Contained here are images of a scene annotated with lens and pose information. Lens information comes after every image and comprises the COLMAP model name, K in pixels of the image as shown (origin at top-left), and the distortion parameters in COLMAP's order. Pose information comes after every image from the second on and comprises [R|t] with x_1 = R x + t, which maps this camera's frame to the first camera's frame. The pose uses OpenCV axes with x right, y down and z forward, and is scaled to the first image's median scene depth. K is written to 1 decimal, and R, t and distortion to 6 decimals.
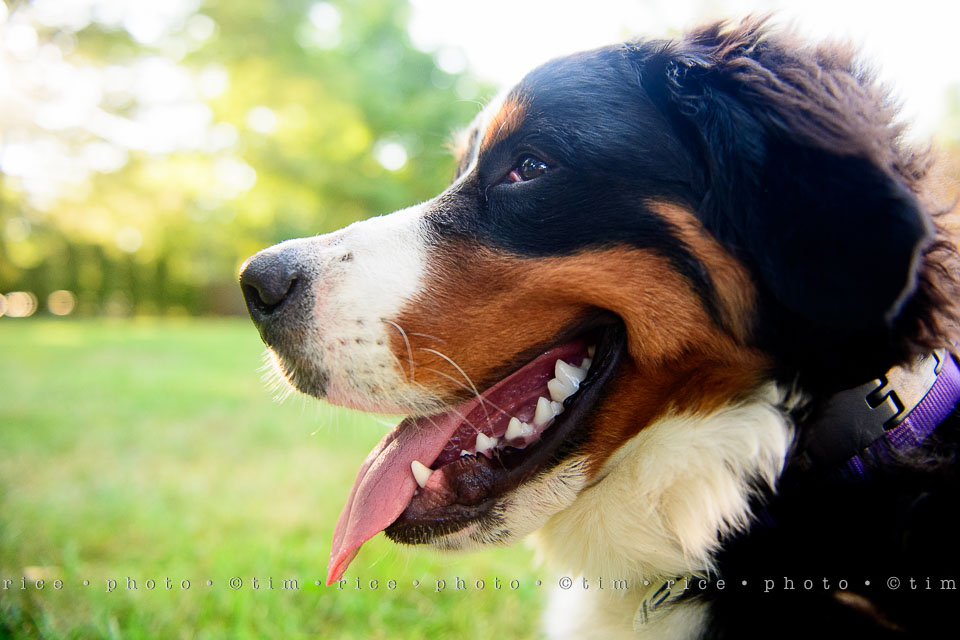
lens RADIAL K [[652.2, 0, 479.8], [0, 652.2, 322.8], [0, 0, 1]] dist [-0.000776, 0.000507]
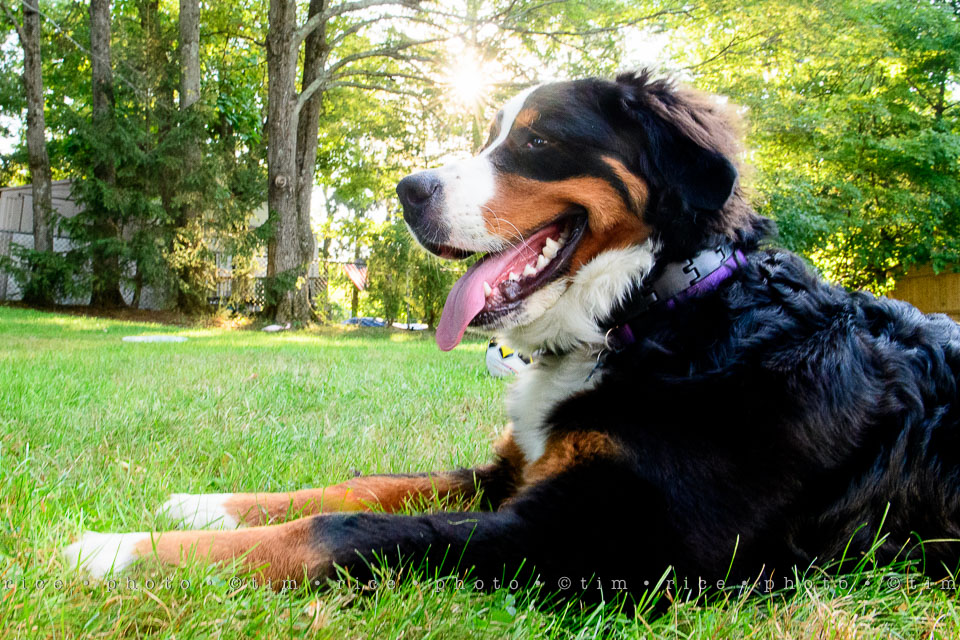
lens RADIAL K [[652.2, 0, 480.7], [0, 652.2, 319.0], [0, 0, 1]] dist [-0.000776, 0.000507]
pose [[0.970010, 0.016295, 0.242520, -0.604411], [-0.014151, 0.999844, -0.010580, 0.355729], [-0.242654, 0.006831, 0.970089, -0.968016]]
